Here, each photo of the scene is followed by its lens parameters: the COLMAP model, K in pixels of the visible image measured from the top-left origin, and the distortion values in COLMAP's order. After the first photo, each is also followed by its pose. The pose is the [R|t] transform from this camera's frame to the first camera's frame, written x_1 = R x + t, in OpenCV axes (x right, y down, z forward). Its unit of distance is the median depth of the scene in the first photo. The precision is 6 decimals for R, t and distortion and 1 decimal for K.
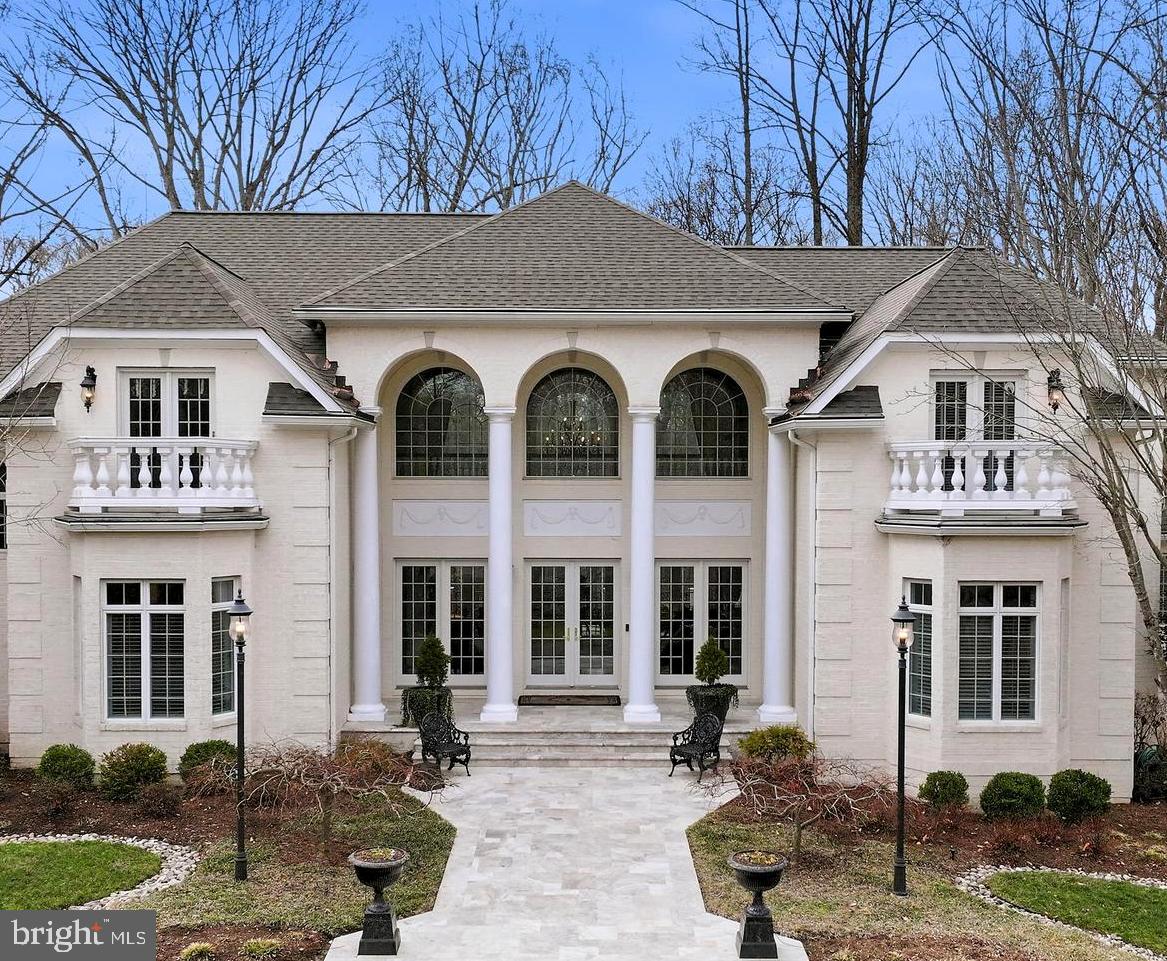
lens RADIAL K [[1434.5, 0, 568.7], [0, 1434.5, 530.7], [0, 0, 1]] dist [0.002779, 0.000000]
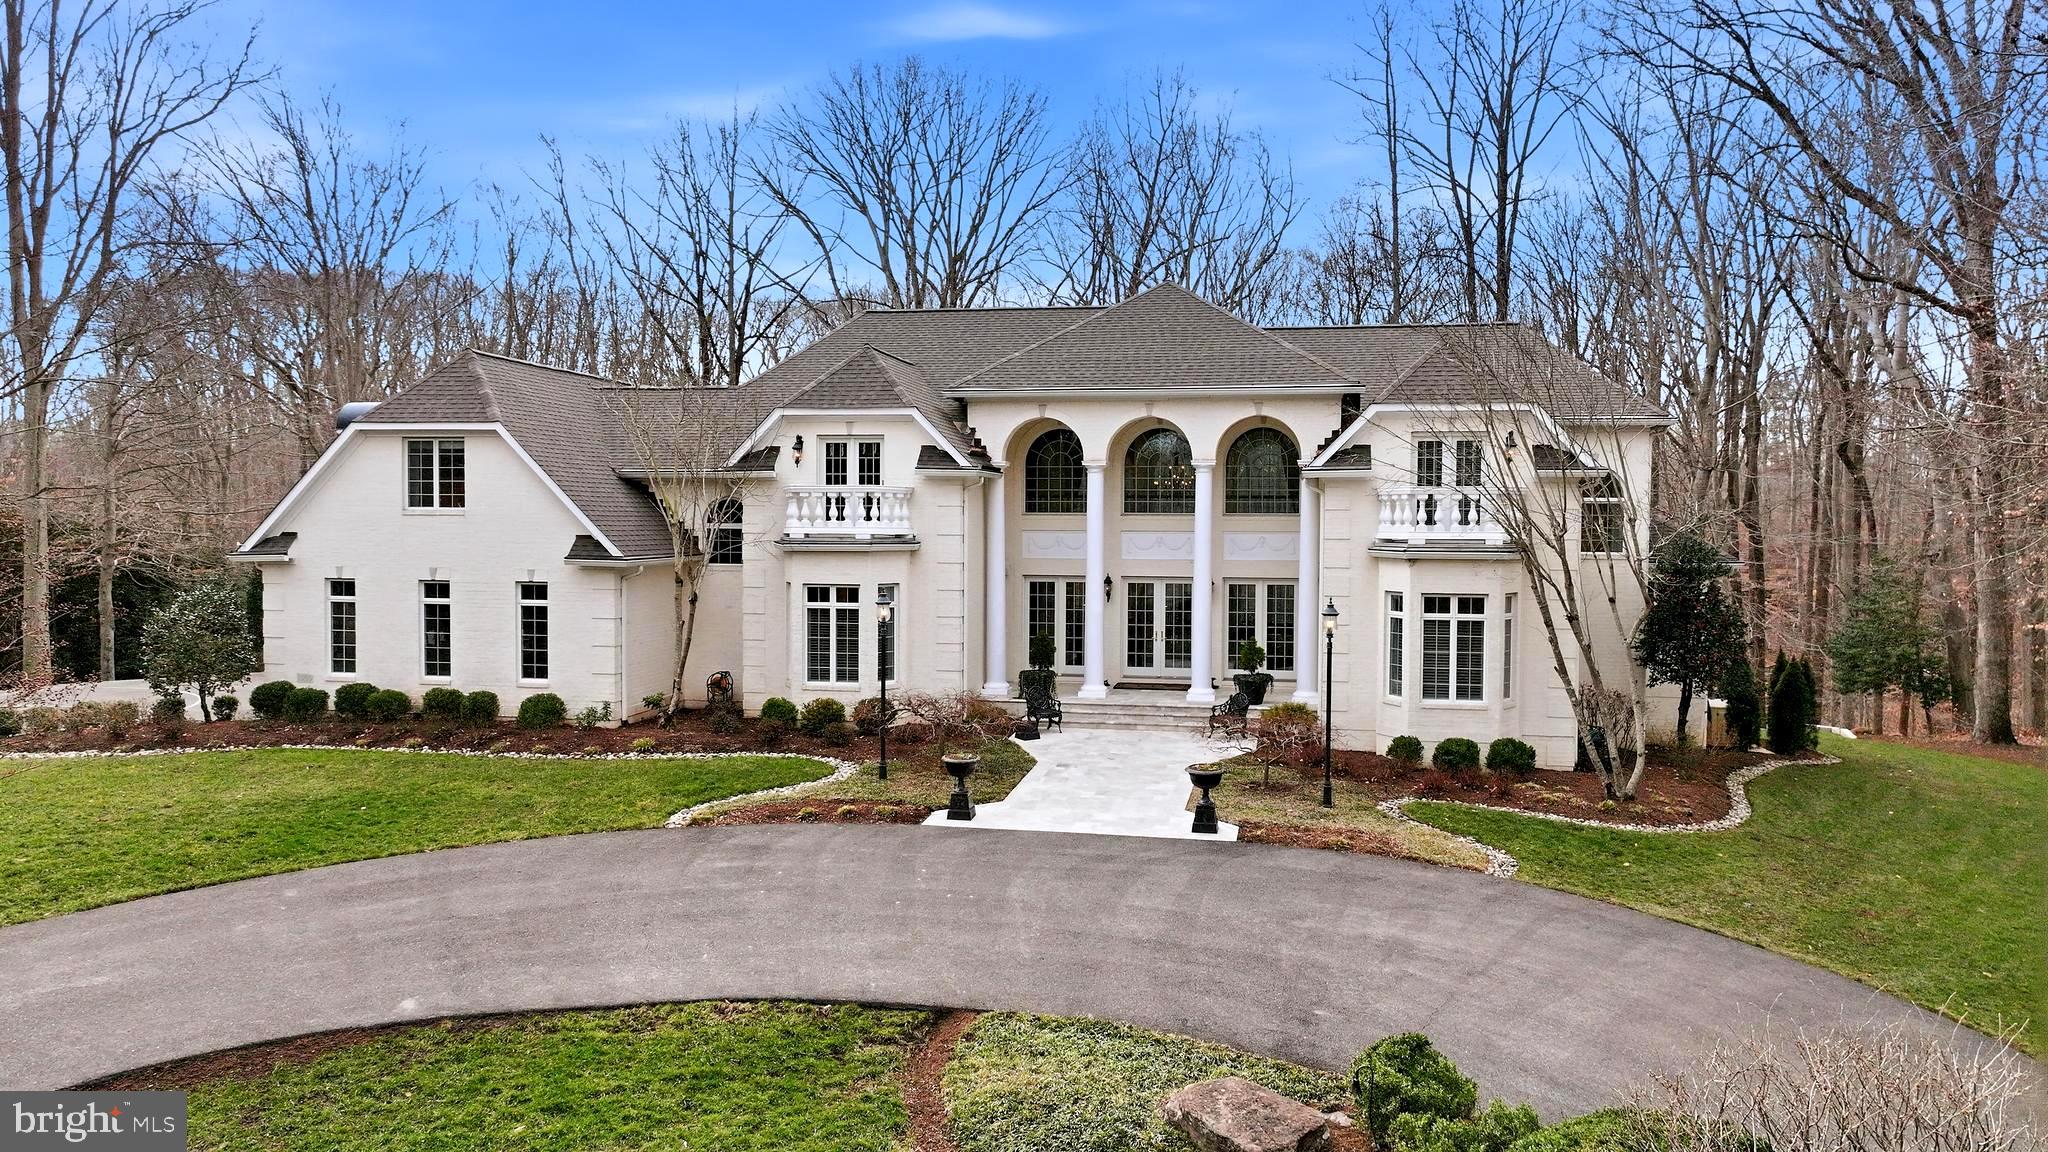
lens RADIAL K [[1565.7, 0, 1025.7], [0, 1565.7, 577.9], [0, 0, 1]] dist [0.001210, -0.000897]
pose [[0.978631, 0.010796, -0.205341, 0.200735], [-0.010170, 0.999940, 0.004106, 0.017832], [0.205373, -0.001930, 0.978682, -0.458847]]
